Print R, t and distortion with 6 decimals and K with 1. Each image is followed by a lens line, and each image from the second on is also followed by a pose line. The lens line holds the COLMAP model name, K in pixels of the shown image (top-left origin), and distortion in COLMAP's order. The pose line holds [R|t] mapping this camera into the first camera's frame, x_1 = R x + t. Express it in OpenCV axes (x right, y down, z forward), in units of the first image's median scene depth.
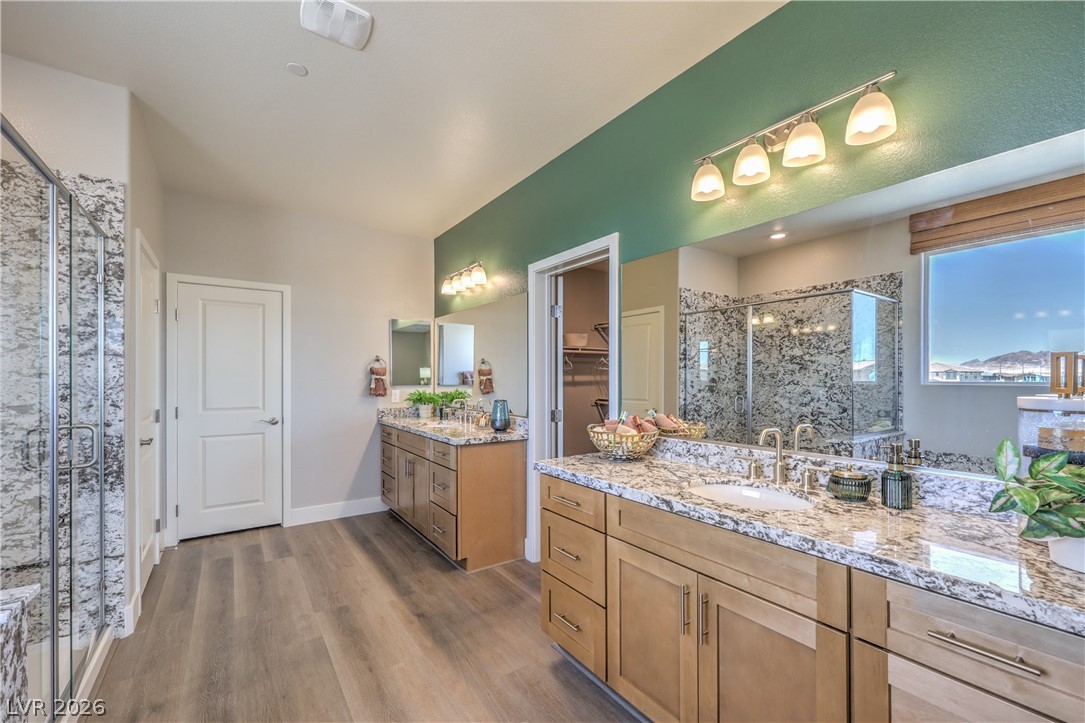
lens RADIAL K [[441.8, 0, 543.1], [0, 441.8, 380.2], [0, 0, 1]] dist [0.002892, 0.000535]
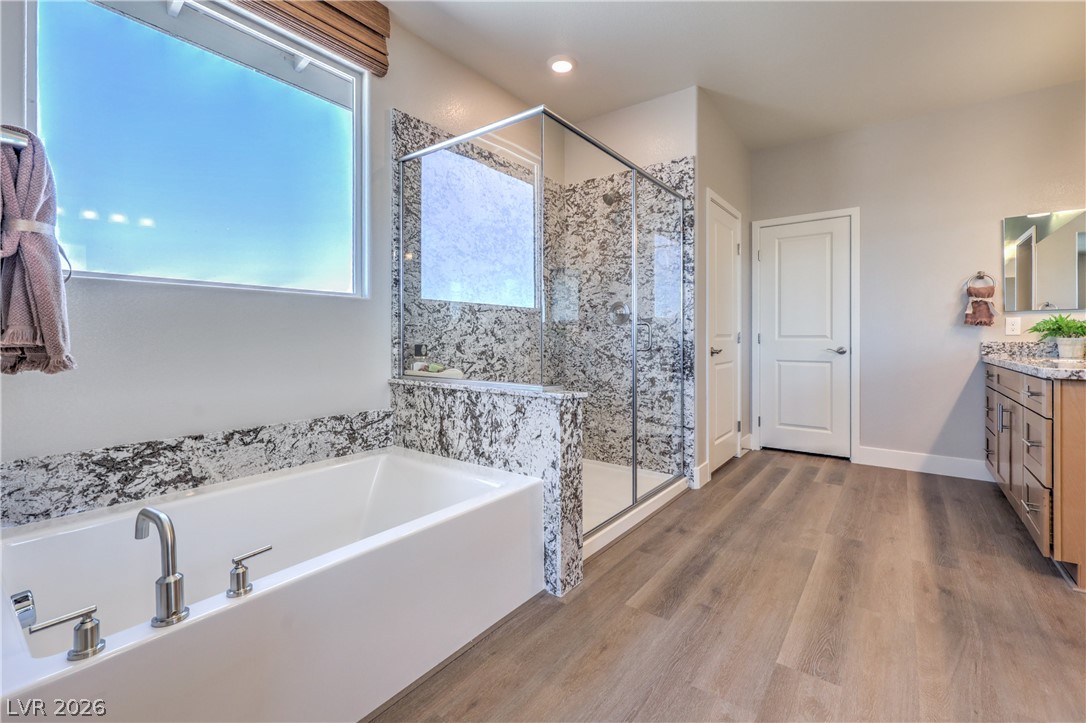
lens RADIAL K [[467.2, 0, 559.9], [0, 467.2, 339.4], [0, 0, 1]] dist [-0.000899, 0.000149]
pose [[0.326752, 0.001122, -0.945109, 0.186526], [-0.000947, 0.999999, 0.000860, 0.079394], [0.945110, 0.000614, 0.326753, 0.094311]]
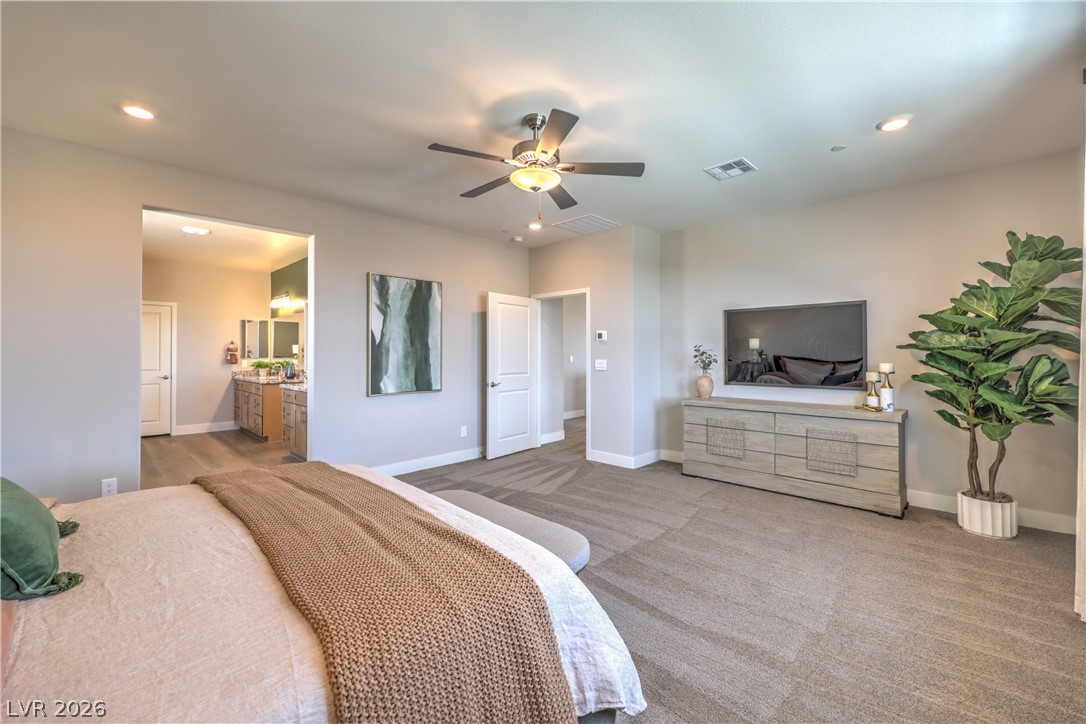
lens RADIAL K [[442.2, 0, 545.3], [0, 442.2, 348.8], [0, 0, 1]] dist [0.002892, 0.000535]
pose [[0.982080, -0.000603, 0.188462, 0.690006], [0.003277, 0.999898, -0.013877, 0.006703], [-0.188434, 0.014246, 0.981982, -1.289049]]
